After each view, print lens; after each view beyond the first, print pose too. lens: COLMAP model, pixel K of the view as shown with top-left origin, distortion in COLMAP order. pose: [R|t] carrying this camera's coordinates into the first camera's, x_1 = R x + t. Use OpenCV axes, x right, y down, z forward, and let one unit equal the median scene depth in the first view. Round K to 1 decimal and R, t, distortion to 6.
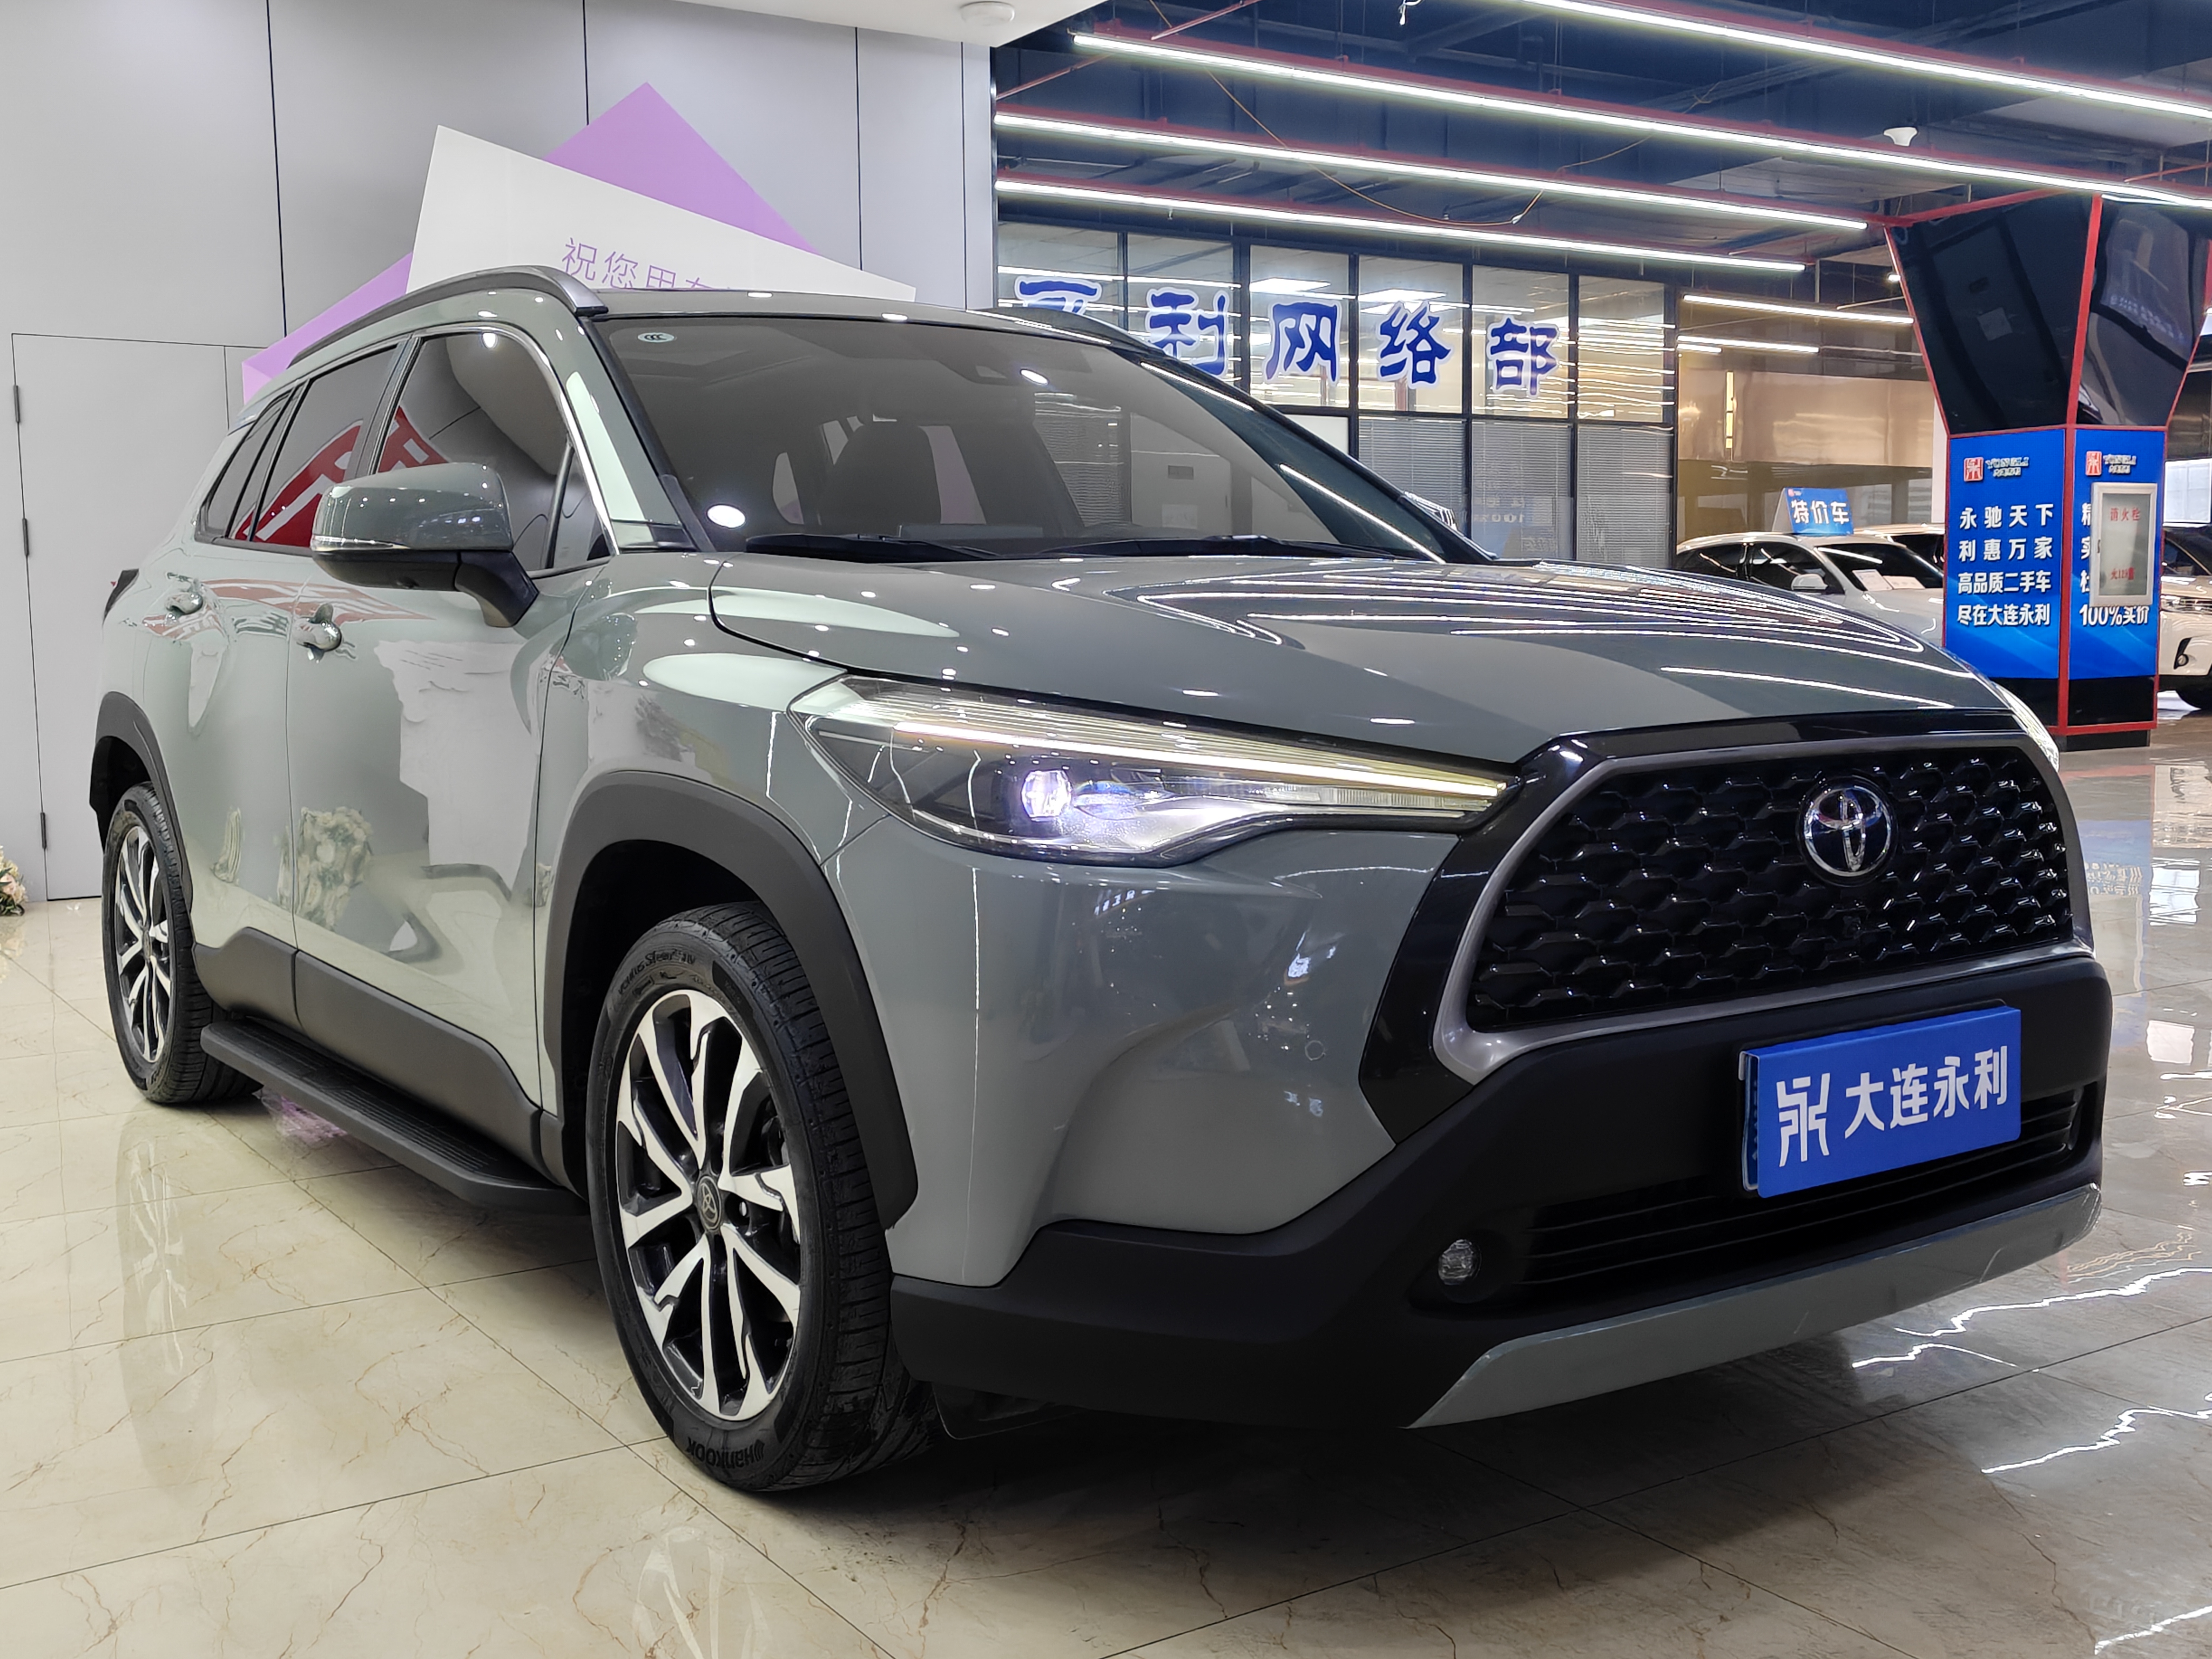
lens RADIAL K [[2291.0, 0, 1104.5], [0, 2291.0, 837.2], [0, 0, 1]] dist [0.020238, 0.000000]
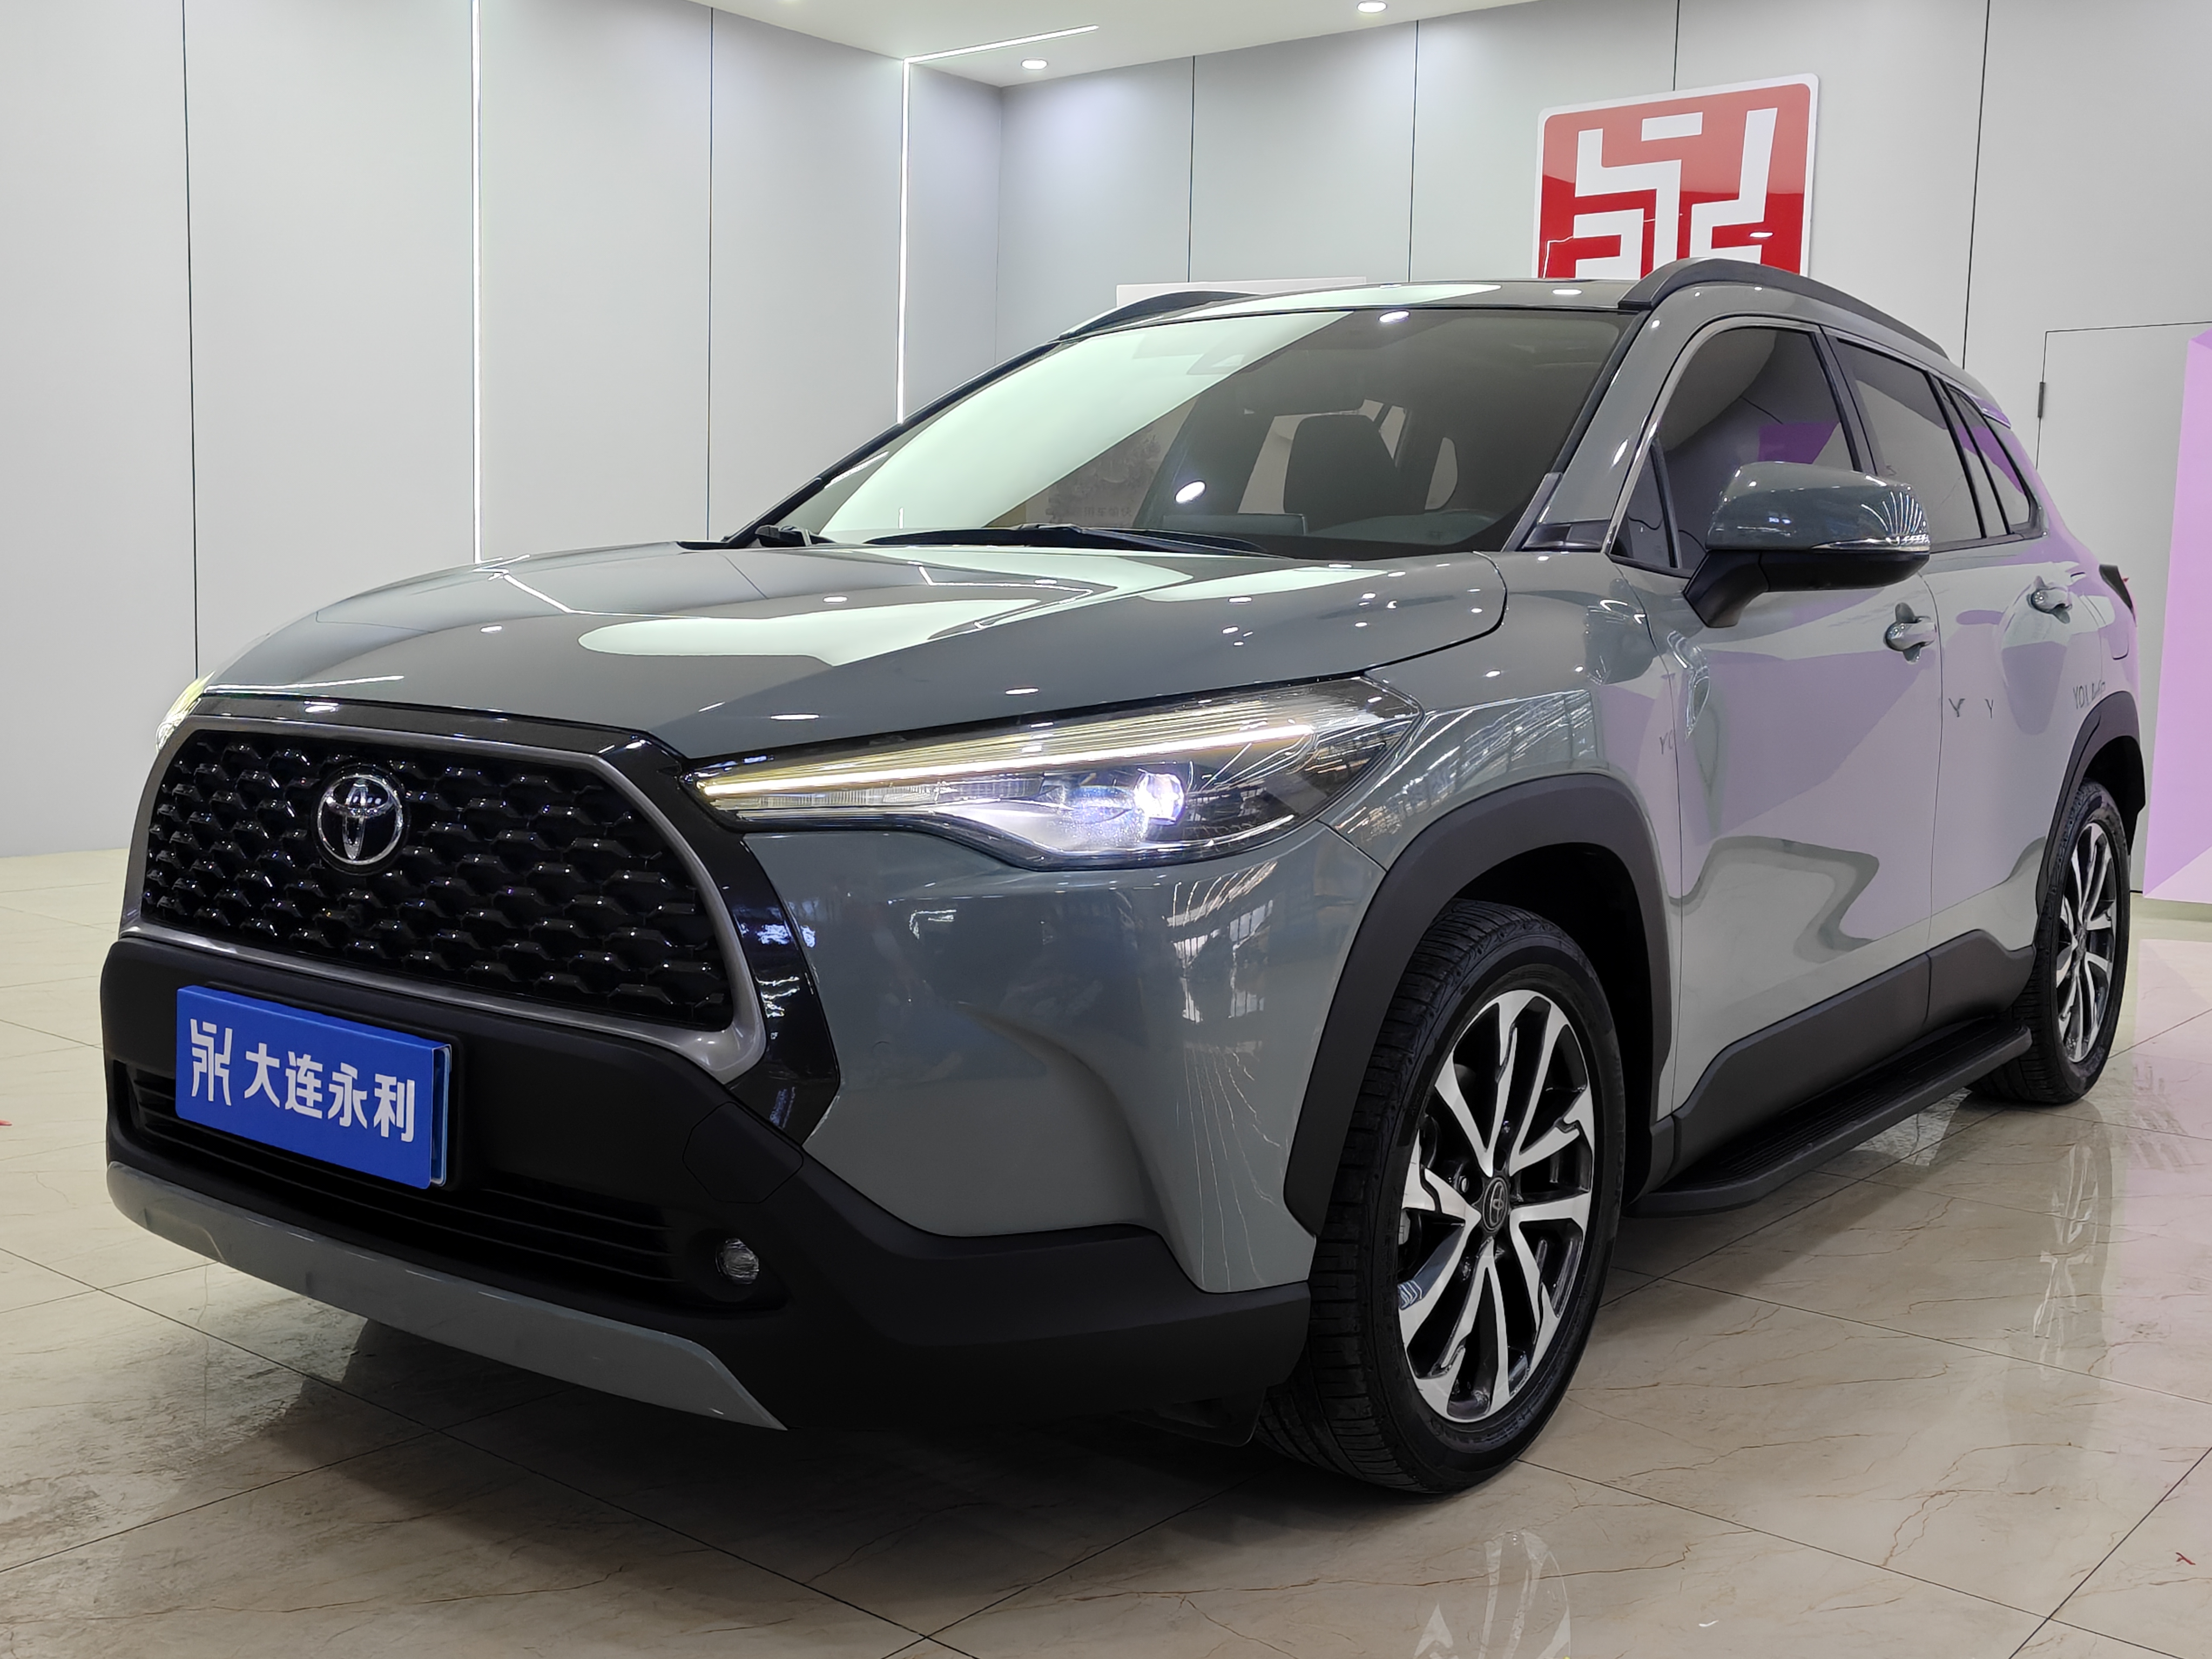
lens RADIAL K [[2291.0, 0, 1069.0], [0, 2291.0, 854.8], [0, 0, 1]] dist [0.020238, 0.000000]
pose [[0.279594, 0.128019, -0.951545, 1.365958], [-0.120213, 0.987940, 0.097593, -0.121792], [0.952563, 0.087101, 0.291611, 1.009965]]
